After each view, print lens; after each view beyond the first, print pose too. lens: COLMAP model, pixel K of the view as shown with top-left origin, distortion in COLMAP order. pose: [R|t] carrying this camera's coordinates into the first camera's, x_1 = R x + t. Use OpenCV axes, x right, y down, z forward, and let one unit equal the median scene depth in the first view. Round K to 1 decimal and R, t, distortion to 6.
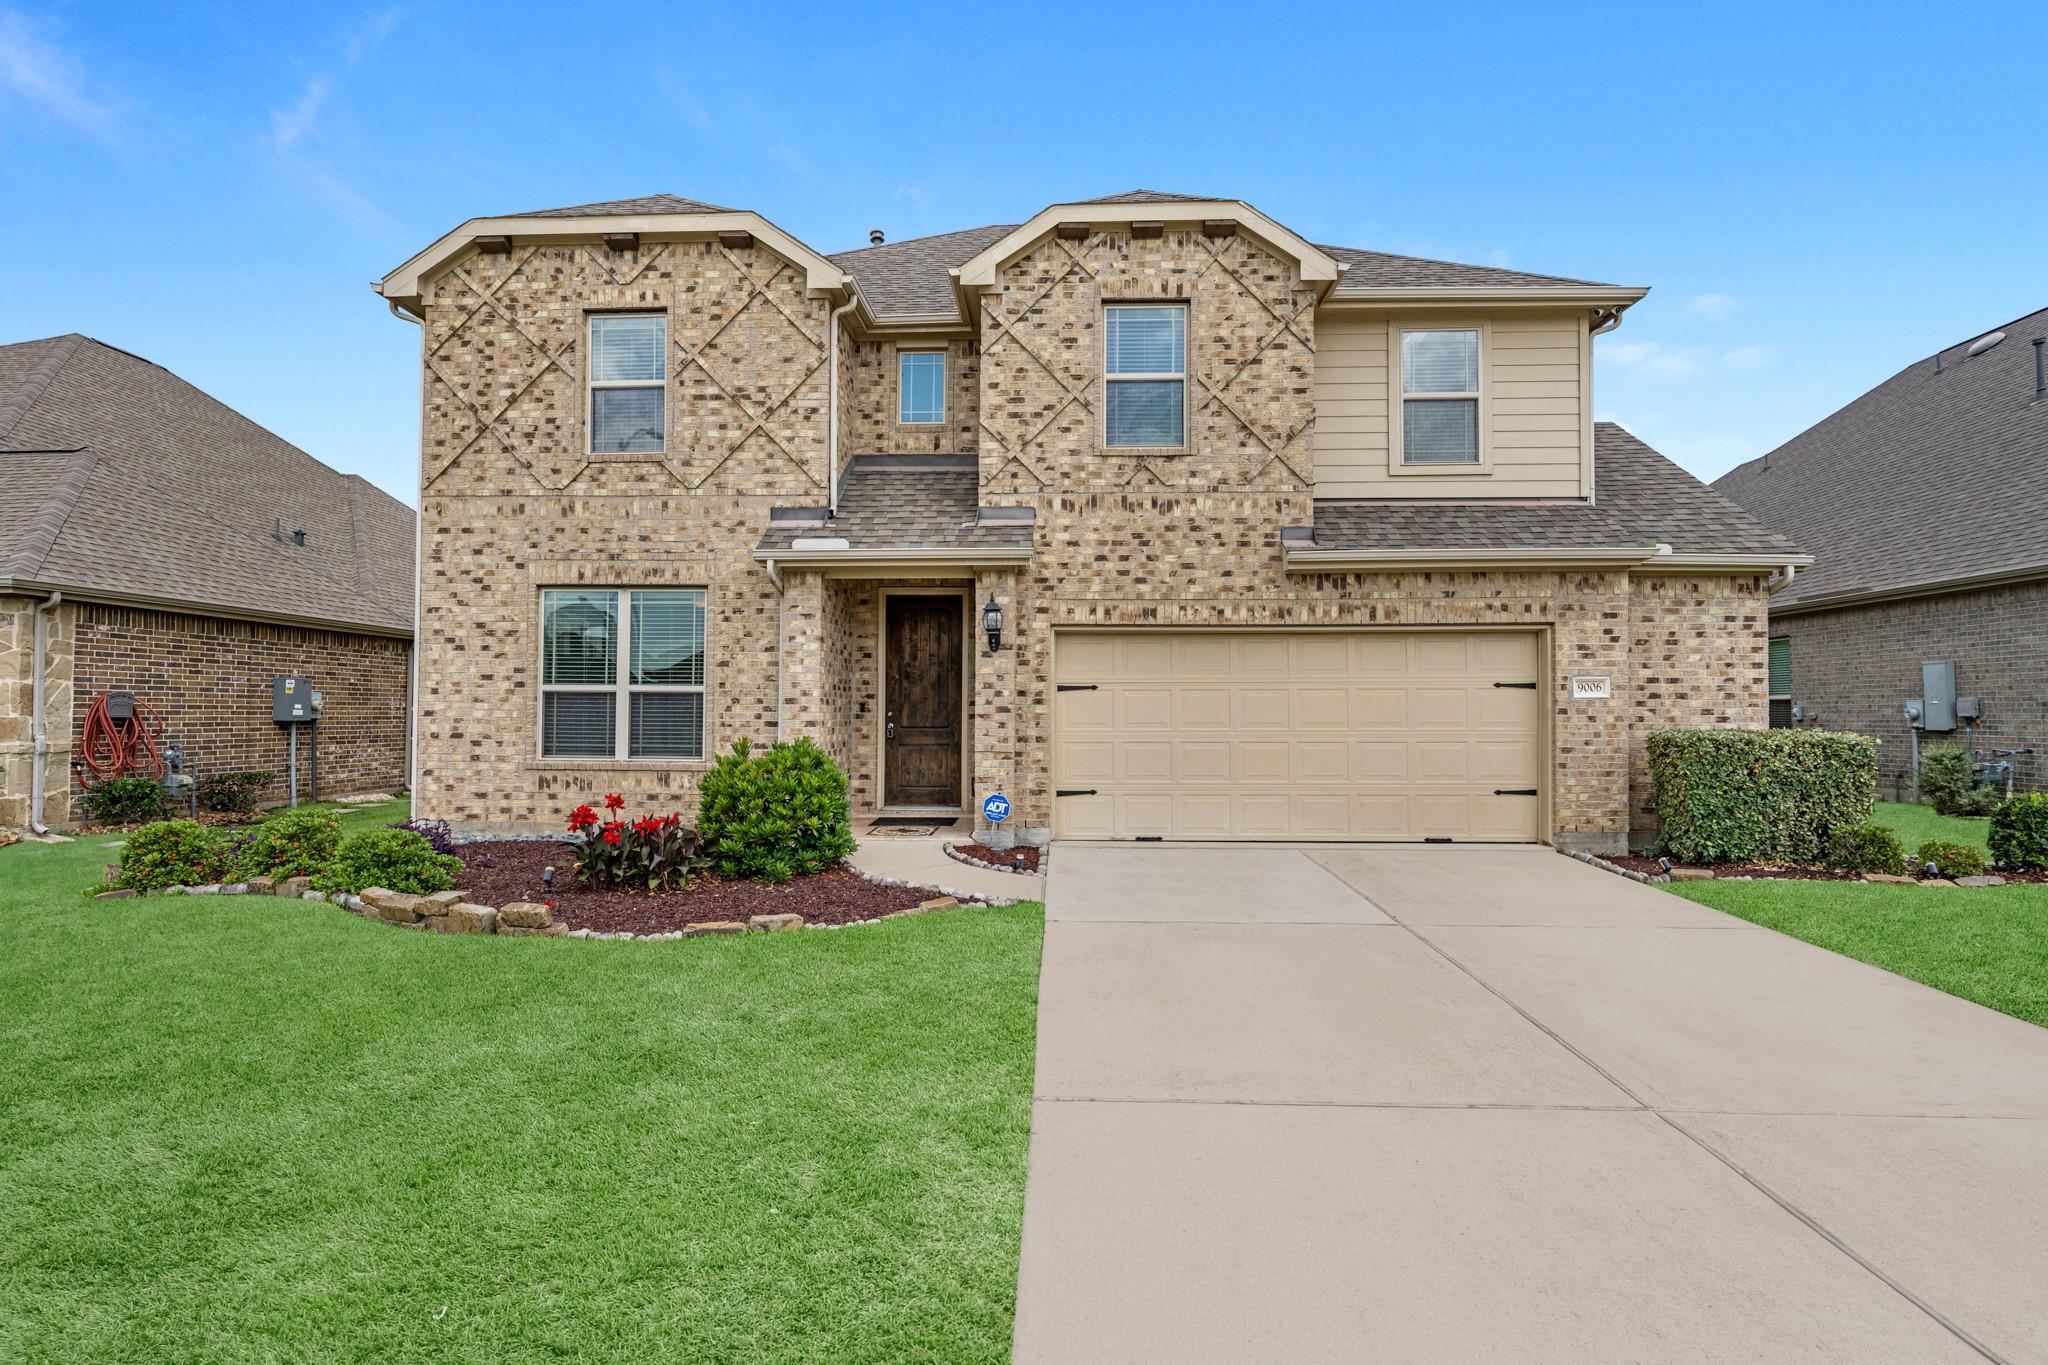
lens RADIAL K [[990.3, 0, 987.4], [0, 990.3, 723.5], [0, 0, 1]] dist [0.002622, 0.000927]
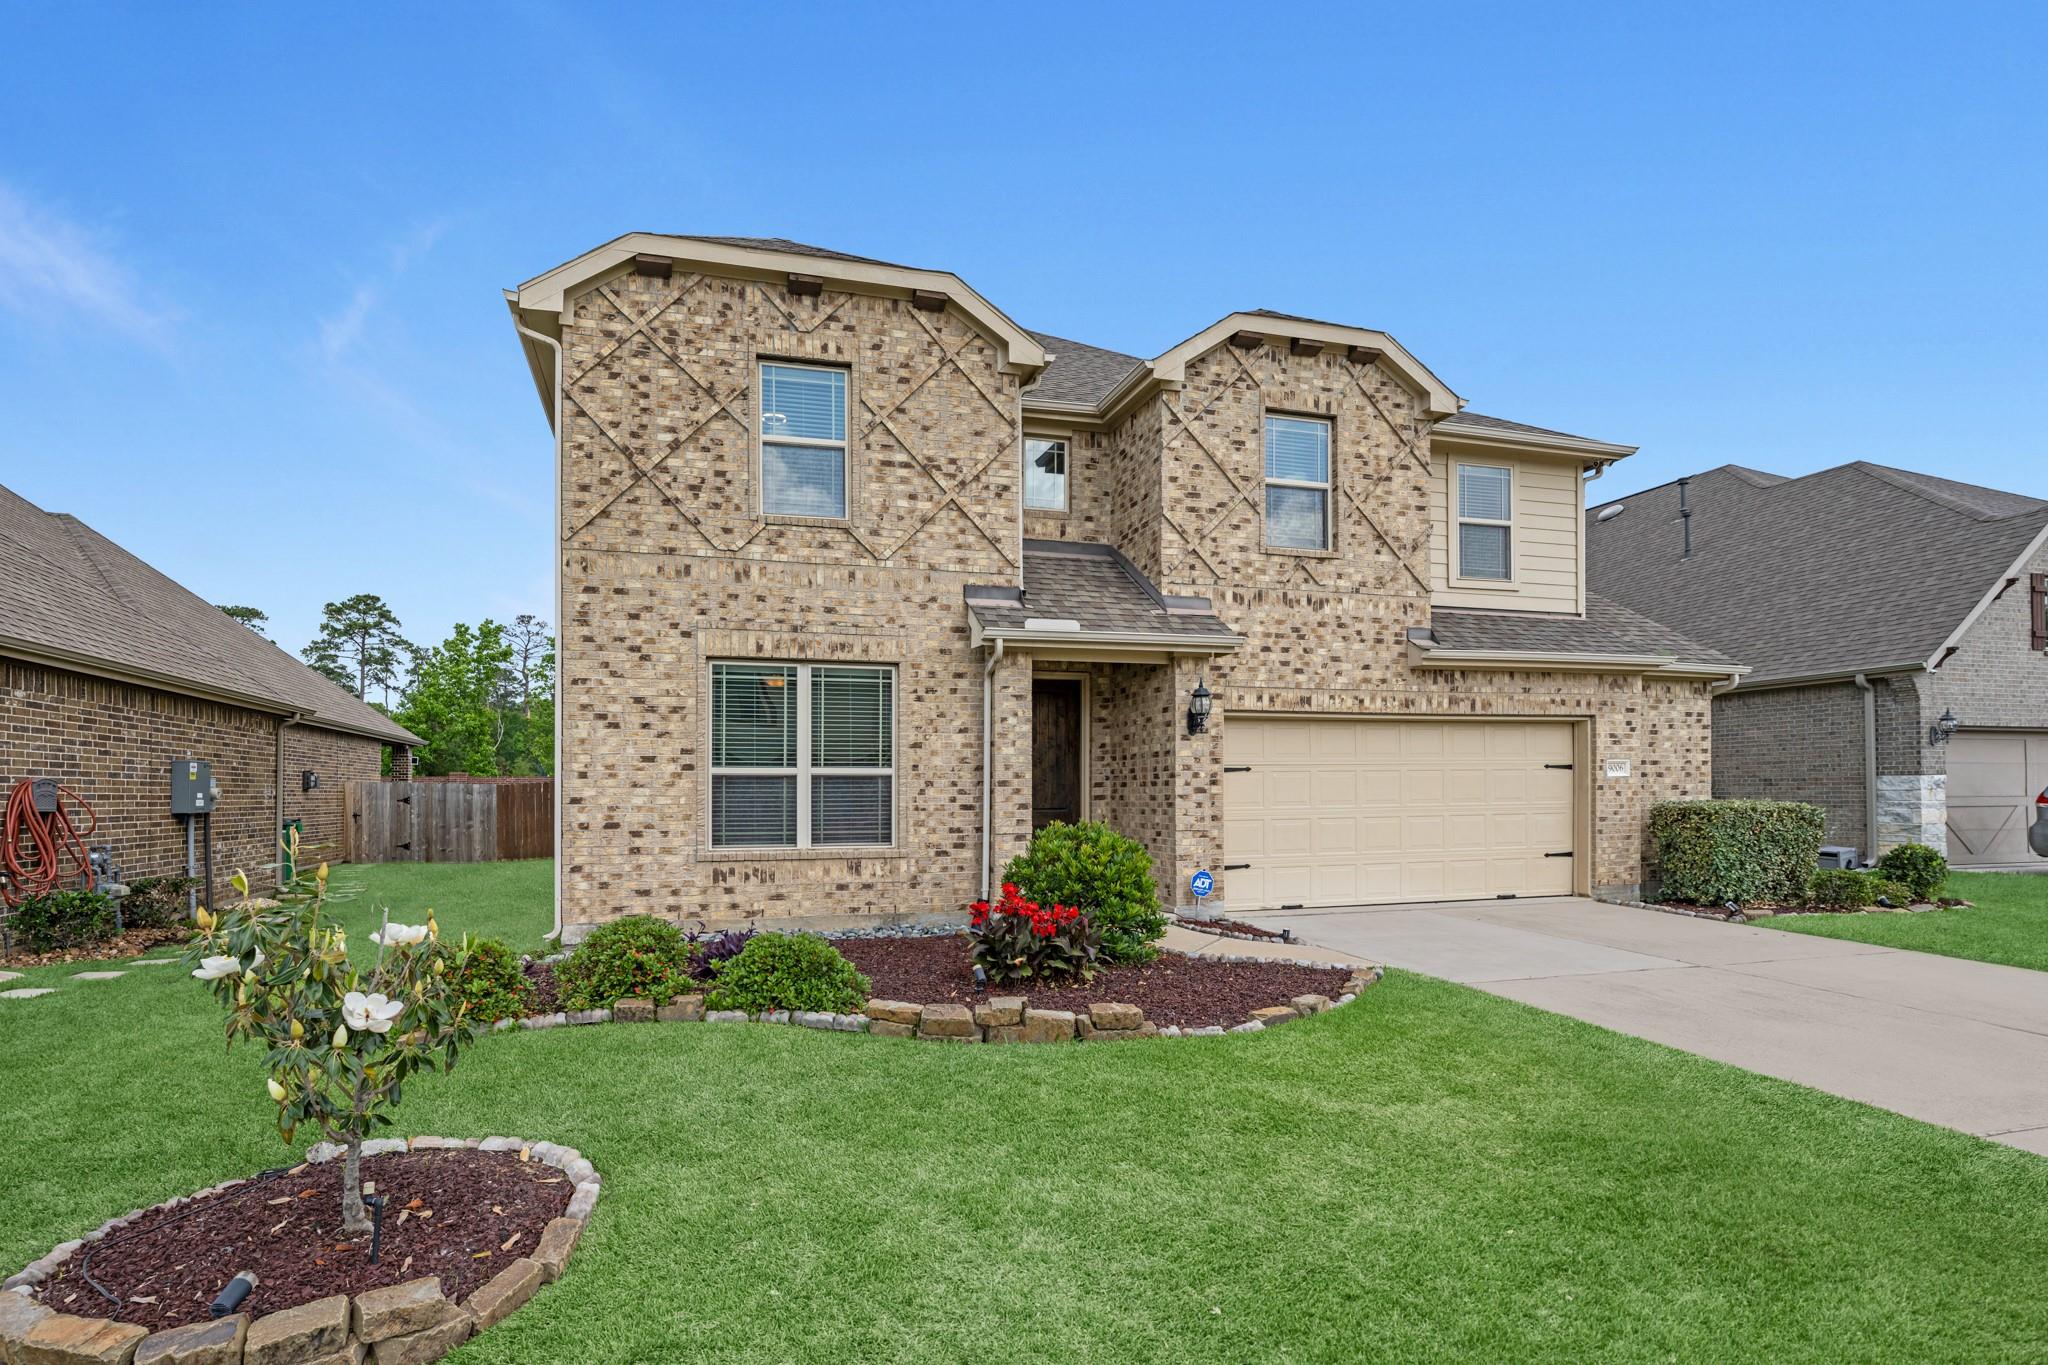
lens RADIAL K [[929.6, 0, 916.8], [0, 929.6, 819.1], [0, 0, 1]] dist [0.004106, -0.000335]
pose [[0.954452, -0.018141, 0.297814, -0.549590], [0.013624, 0.999759, 0.017234, -0.004366], [-0.298055, -0.012391, 0.954468, 0.142591]]
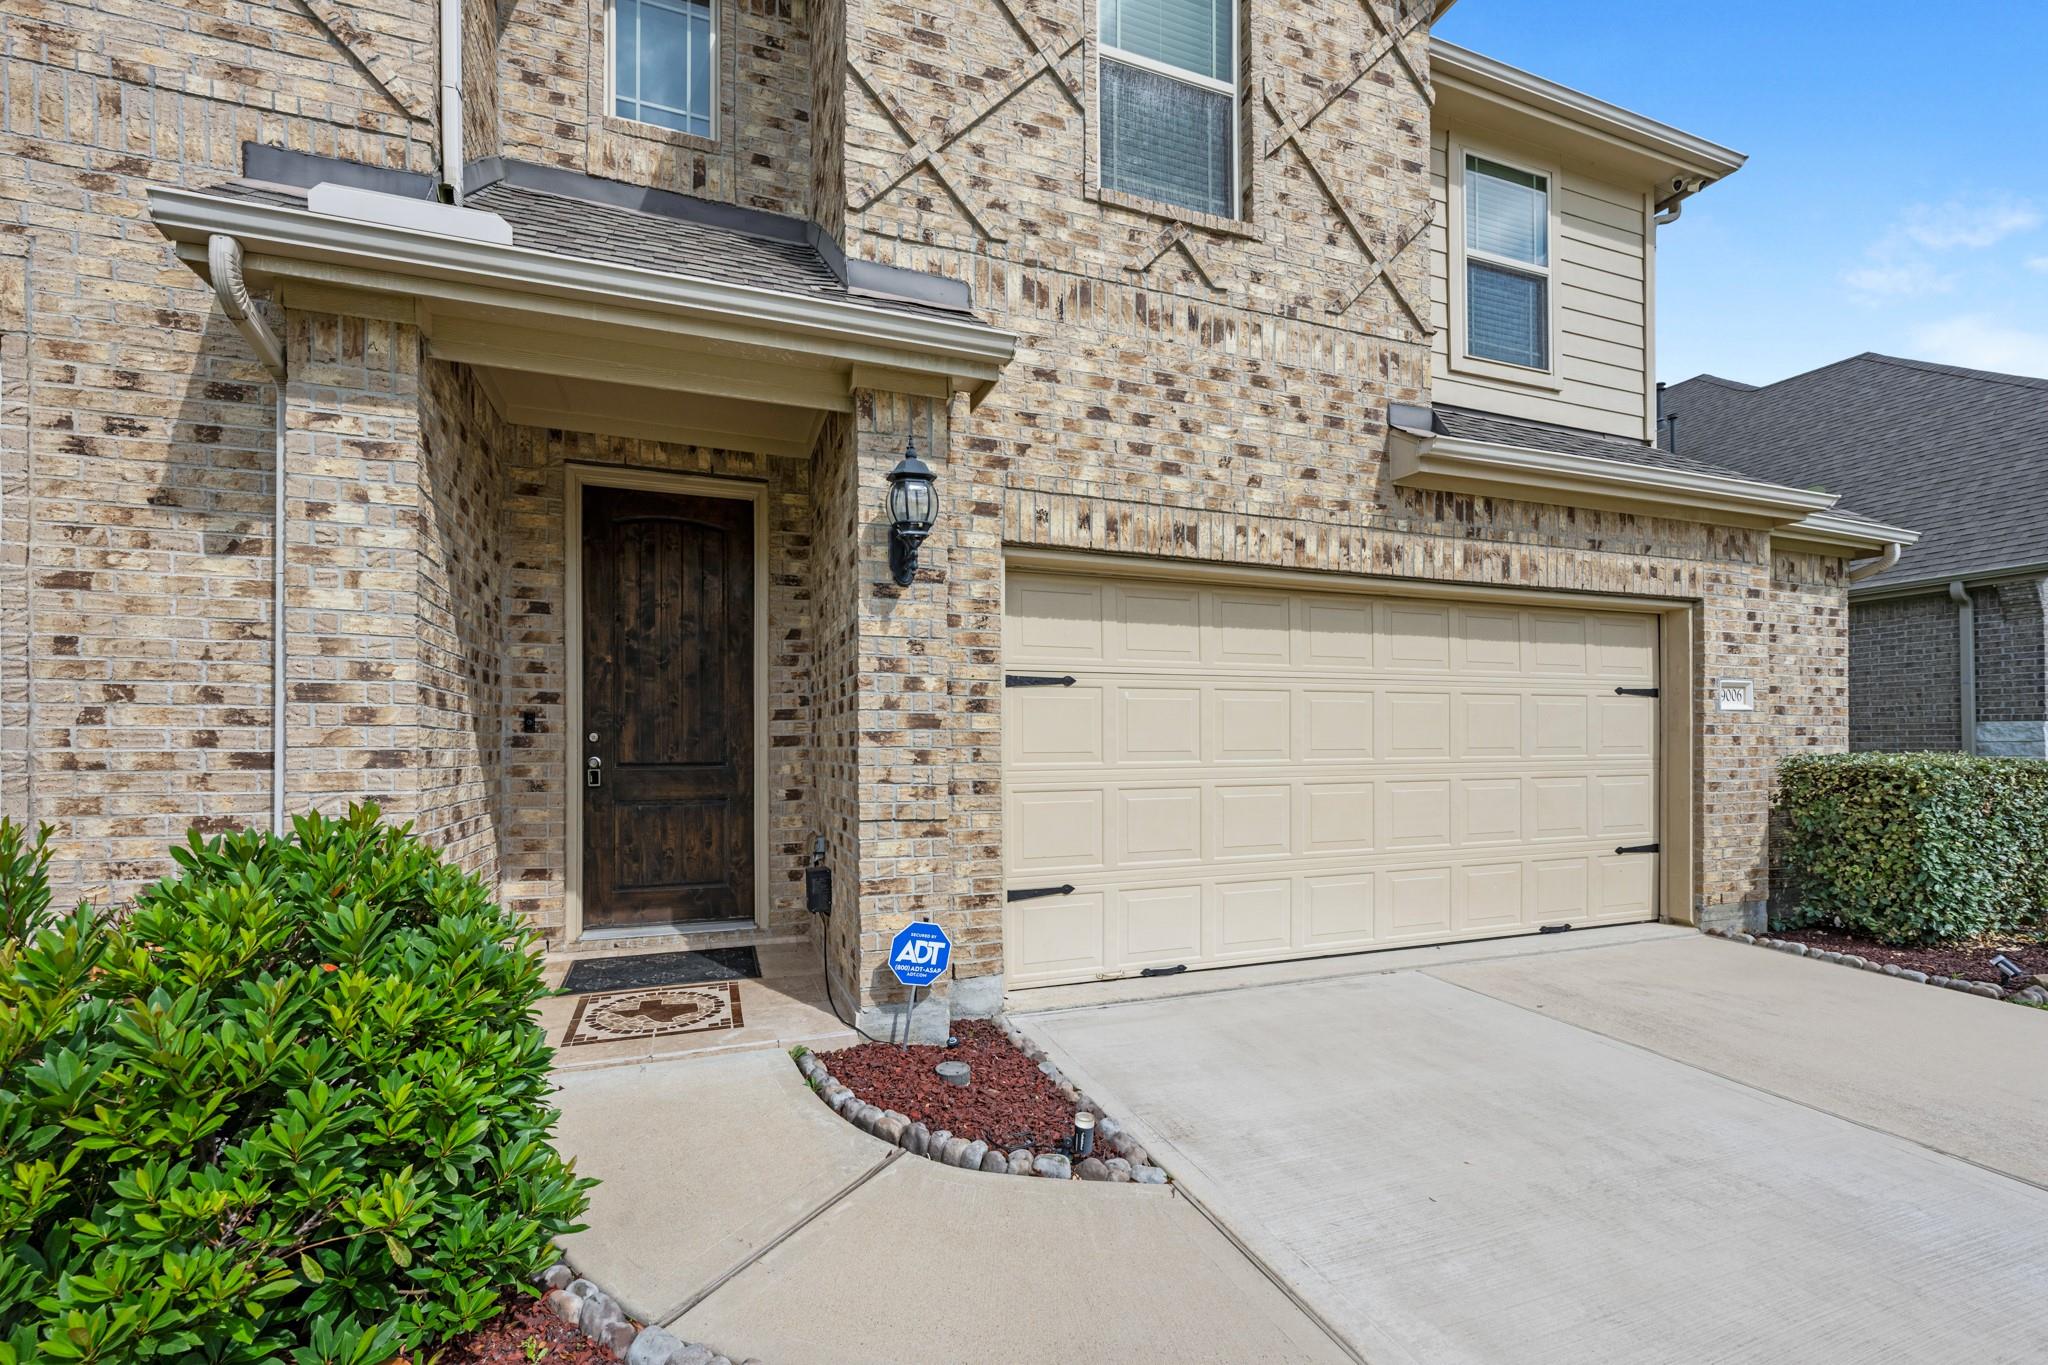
lens RADIAL K [[885.0, 0, 1016.3], [0, 885.0, 759.6], [0, 0, 1]] dist [0.001096, 0.000143]
pose [[0.910084, -0.010485, 0.414292, -0.104242], [0.008576, 0.999942, 0.006468, 0.000474], [-0.414336, -0.002334, 0.910121, 0.614615]]
